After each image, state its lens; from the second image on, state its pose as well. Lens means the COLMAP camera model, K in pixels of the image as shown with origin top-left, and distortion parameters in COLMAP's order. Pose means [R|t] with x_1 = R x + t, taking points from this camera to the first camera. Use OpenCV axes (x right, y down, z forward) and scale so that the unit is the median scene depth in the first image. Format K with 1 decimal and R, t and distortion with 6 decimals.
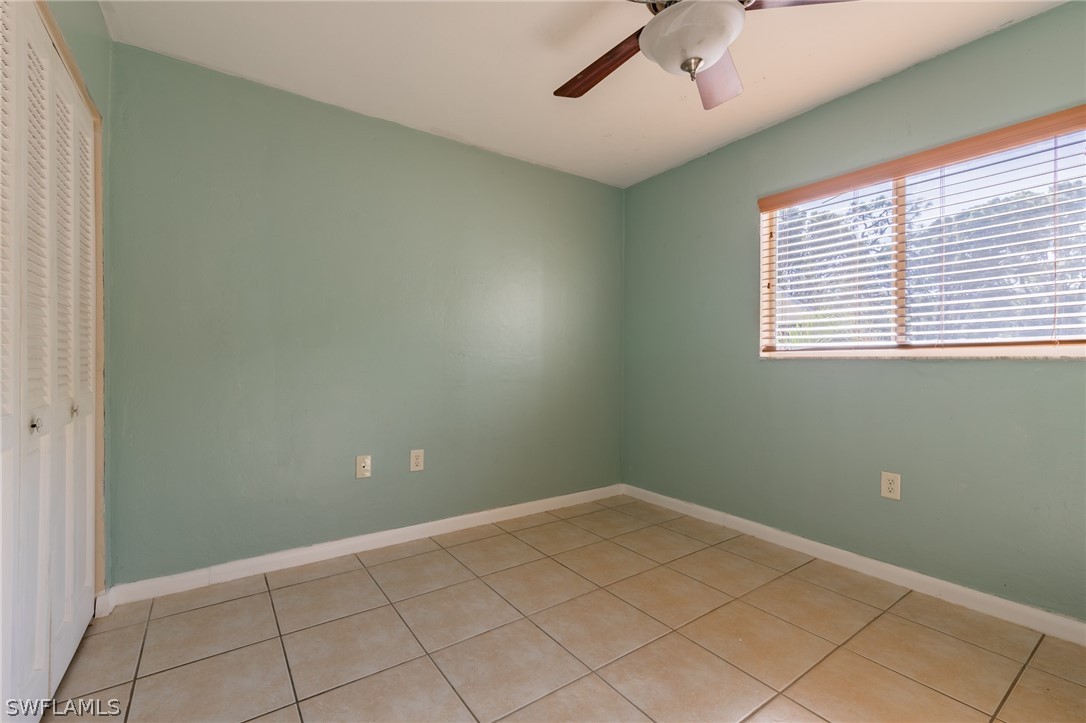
lens RADIAL K [[469.5, 0, 543.3], [0, 469.5, 362.2], [0, 0, 1]] dist [-0.005025, 0.000115]
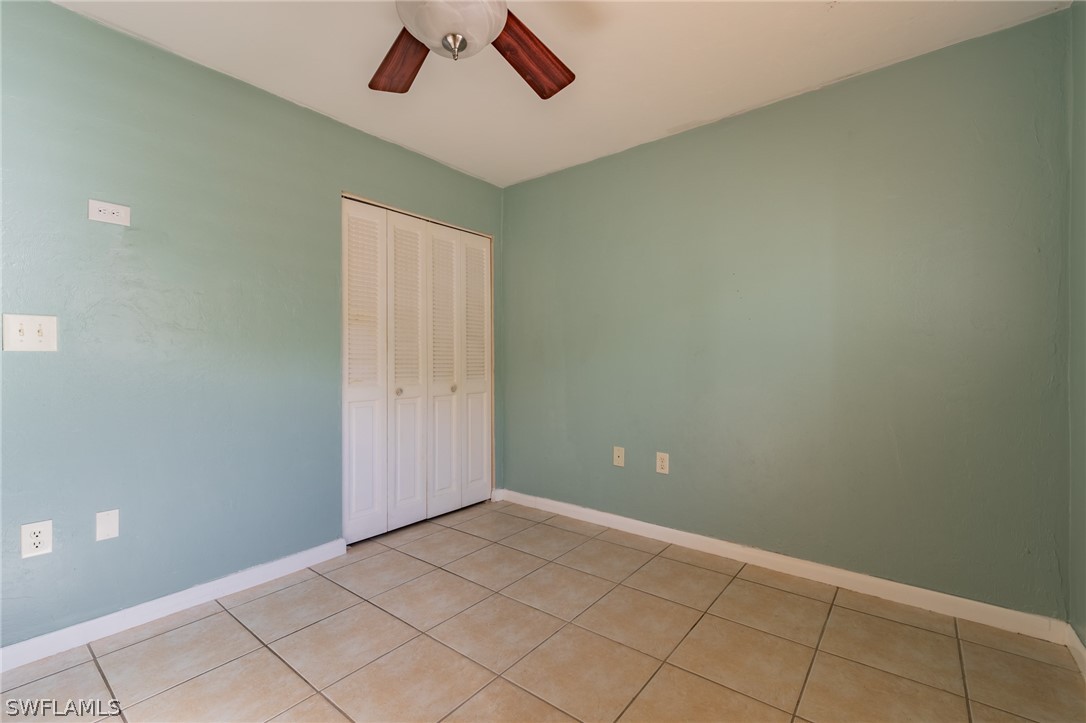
lens RADIAL K [[469.5, 0, 540.9], [0, 469.5, 356.5], [0, 0, 1]] dist [-0.005025, 0.000115]
pose [[0.276732, -0.017075, -0.960795, 0.670055], [-0.010583, 0.999727, -0.020815, 0.005782], [0.960889, 0.015928, 0.276476, 0.493462]]
